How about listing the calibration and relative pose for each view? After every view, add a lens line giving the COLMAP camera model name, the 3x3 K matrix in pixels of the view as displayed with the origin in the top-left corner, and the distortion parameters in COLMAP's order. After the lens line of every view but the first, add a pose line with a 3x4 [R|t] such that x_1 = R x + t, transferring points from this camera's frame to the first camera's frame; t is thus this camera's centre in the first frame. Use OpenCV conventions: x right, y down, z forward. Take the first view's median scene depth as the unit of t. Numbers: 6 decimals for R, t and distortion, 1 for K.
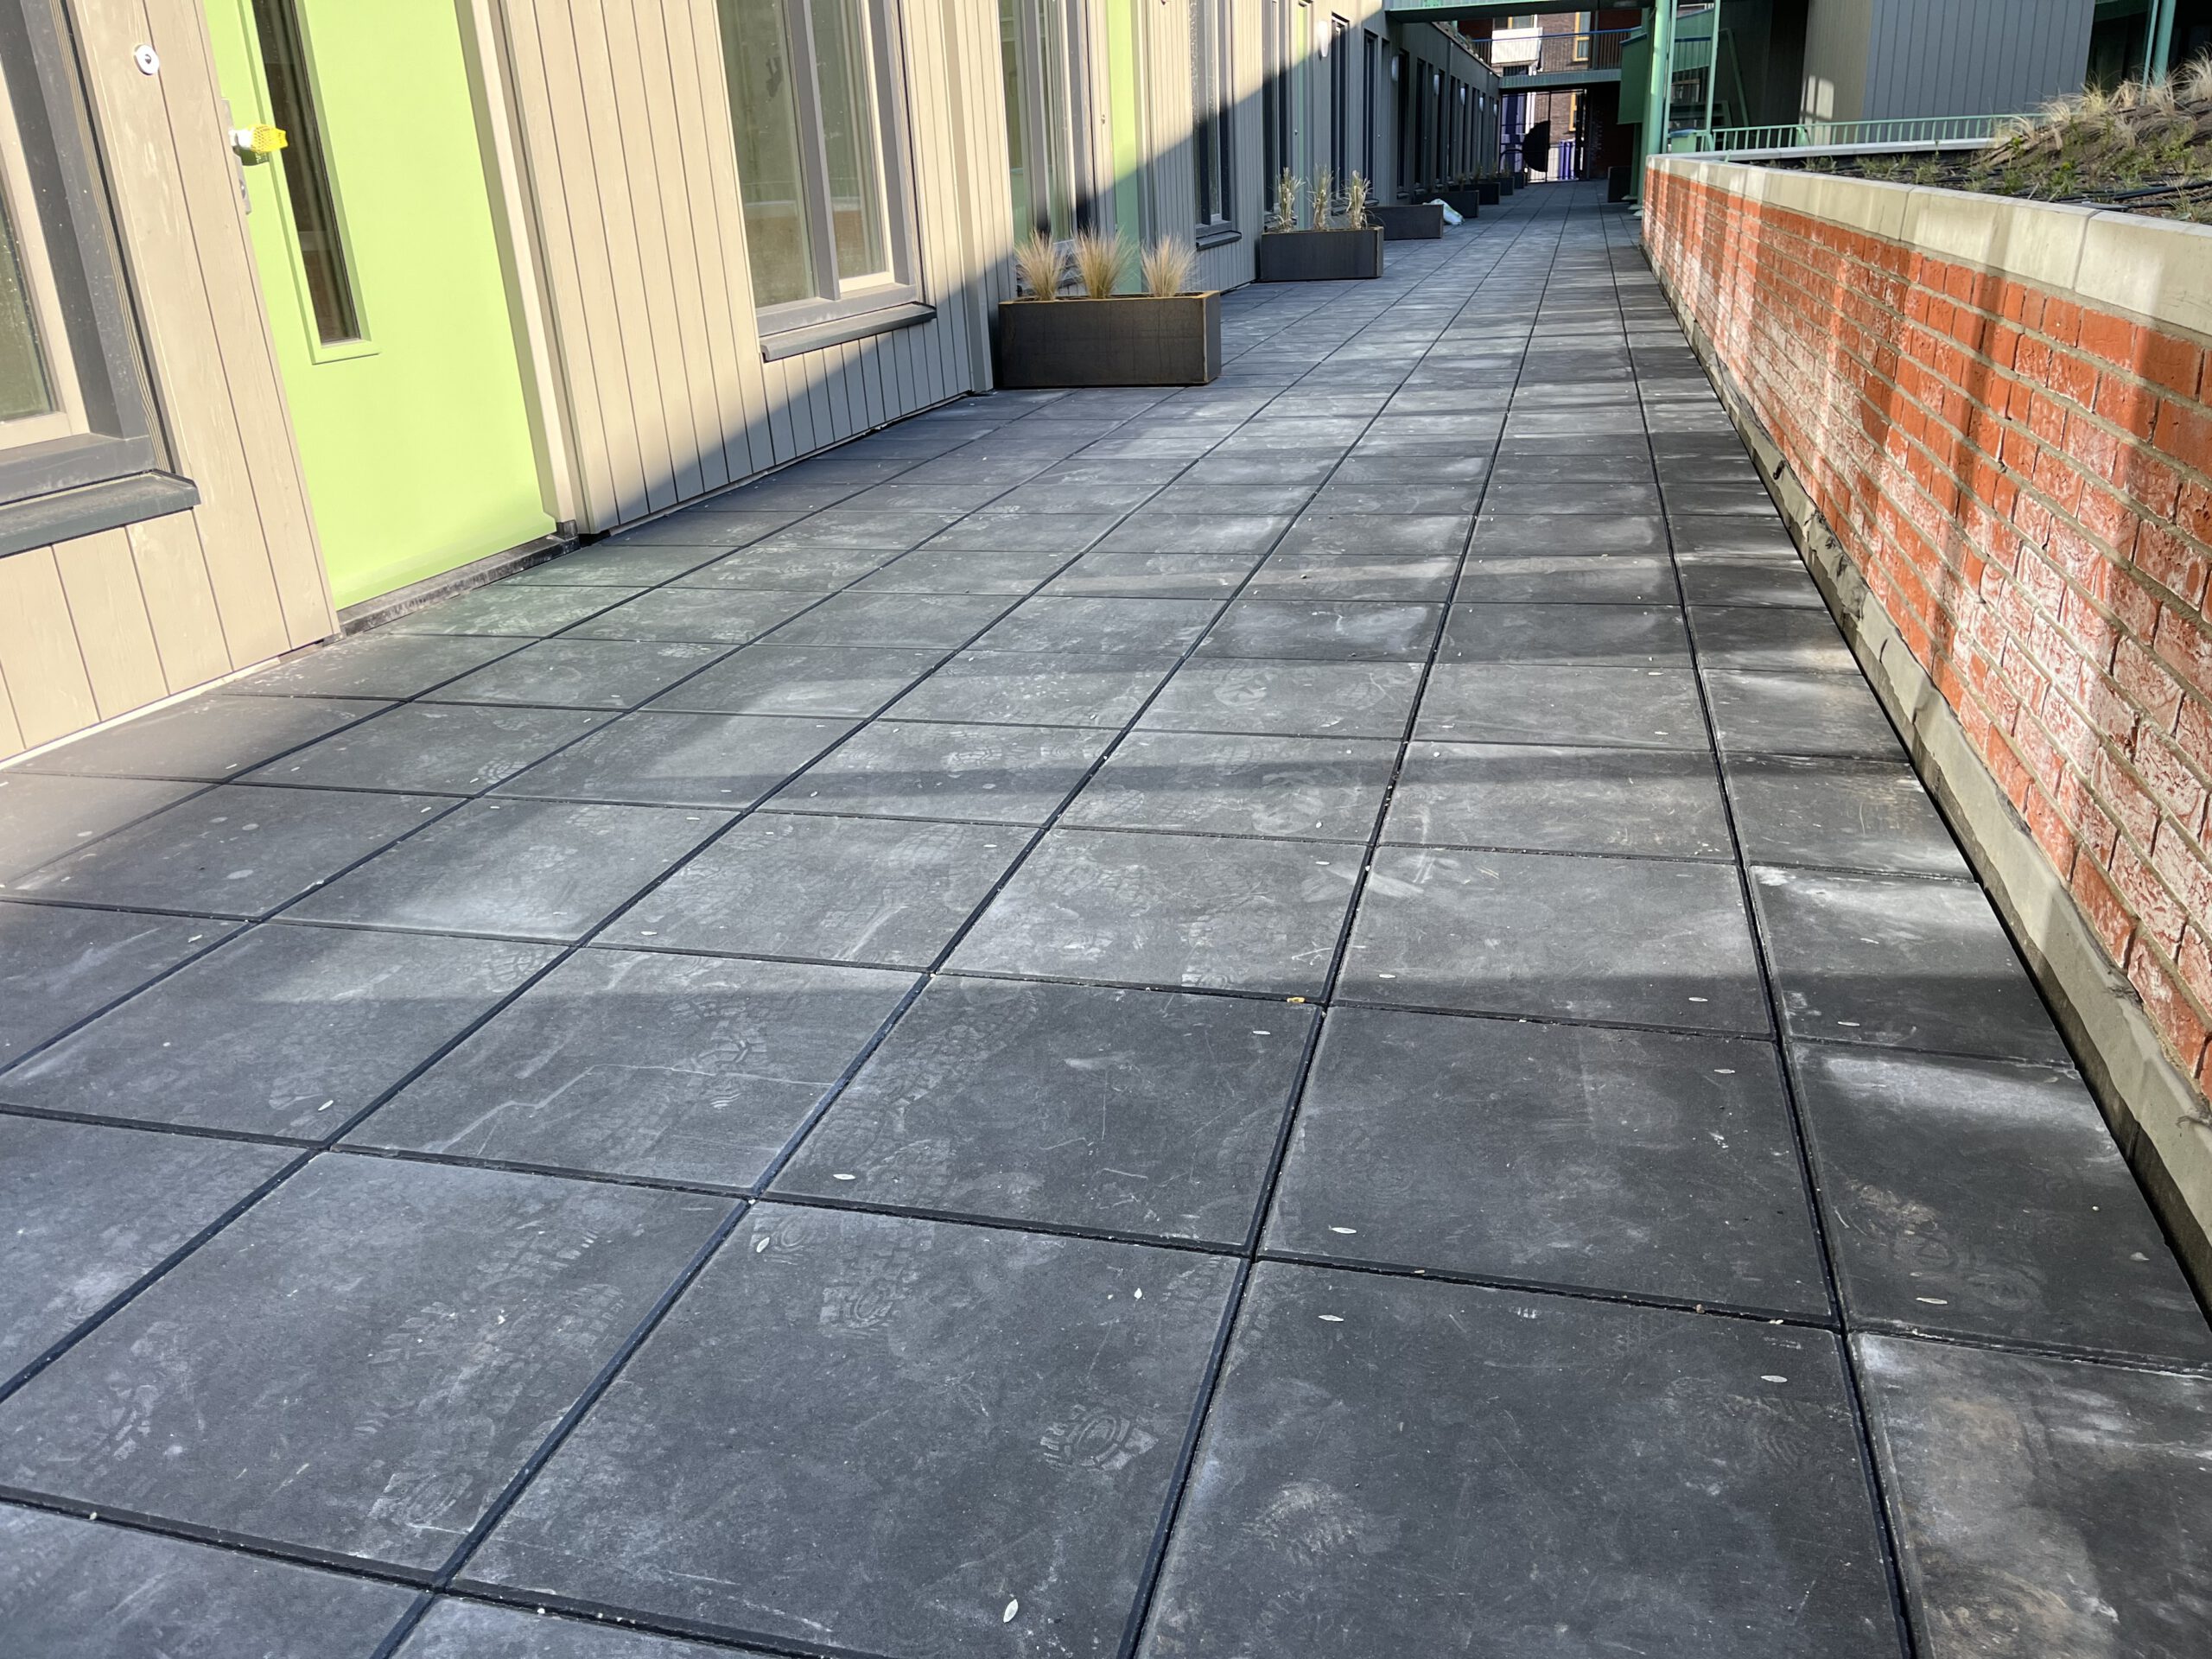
lens RADIAL K [[1692.9, 0, 1117.7], [0, 1692.9, 820.5], [0, 0, 1]] dist [0.078535, -0.107973]
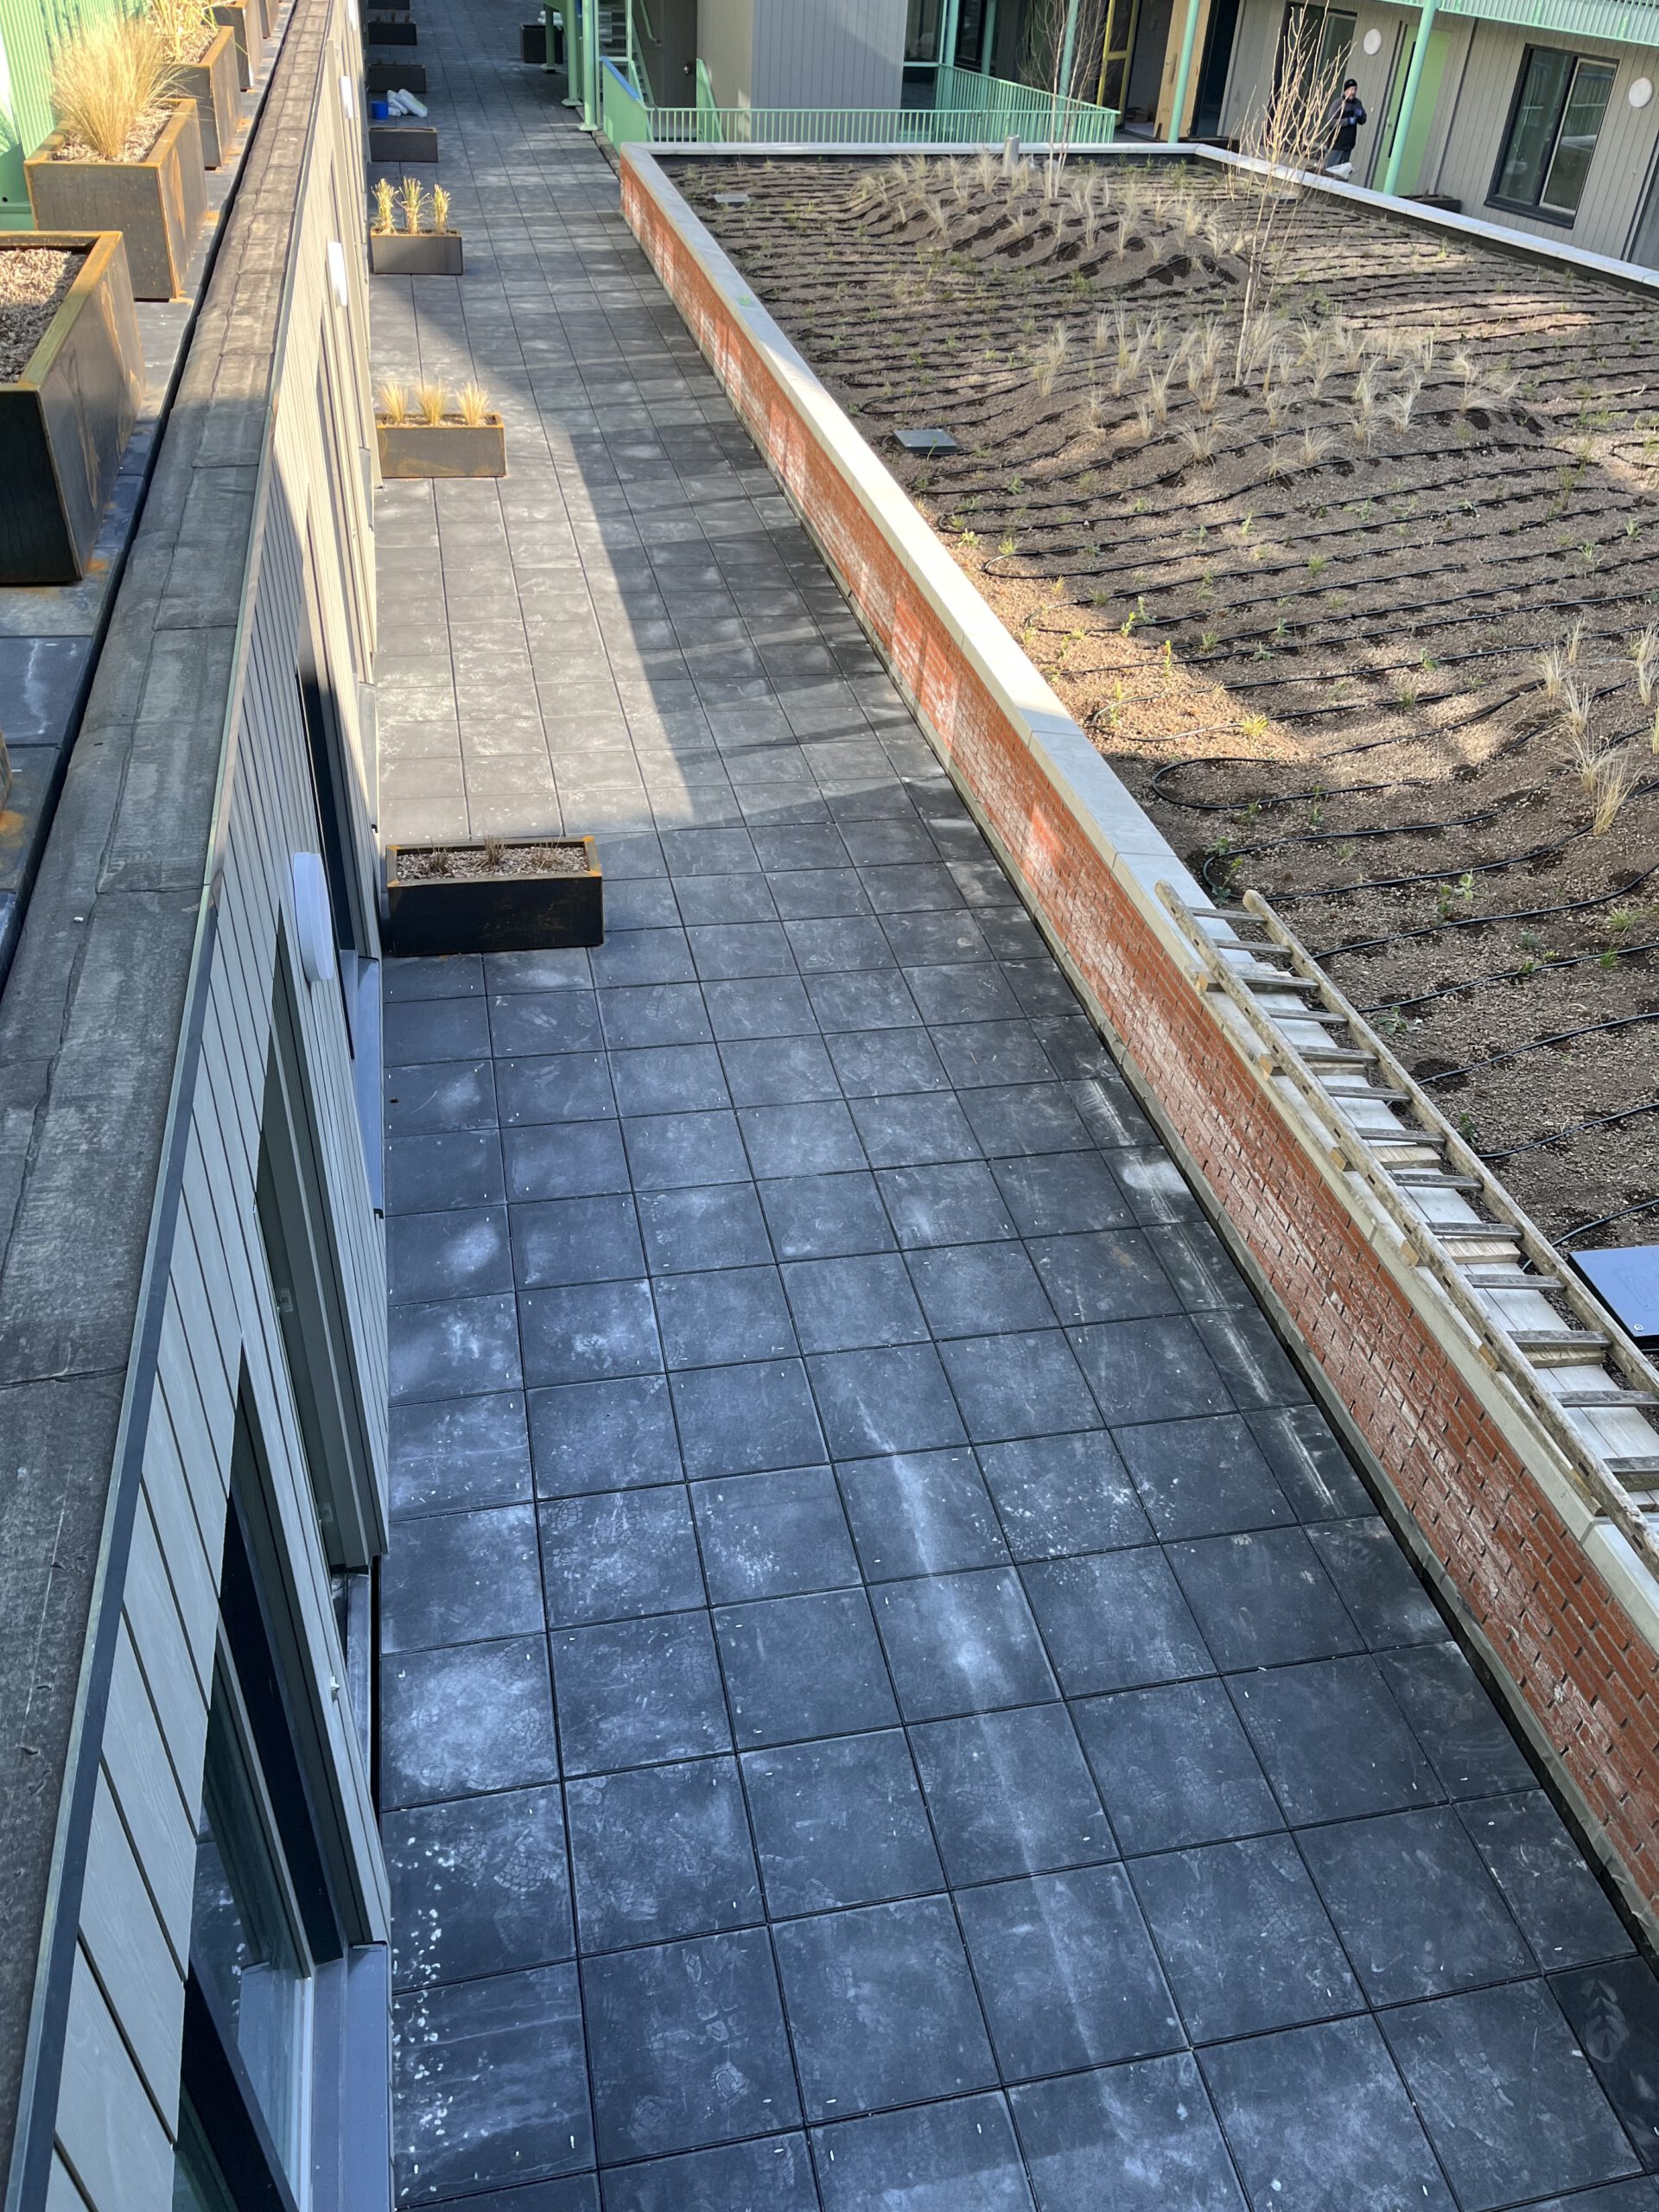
lens RADIAL K [[1692.9, 0, 829.5], [0, 1692.9, 1106.0], [0, 0, 1]] dist [0.078535, -0.107973]
pose [[0.890684, -0.197148, 0.409652, -1.998944], [0.072636, 0.951217, 0.299852, -0.563783], [-0.448783, -0.237318, 0.861553, -3.282003]]
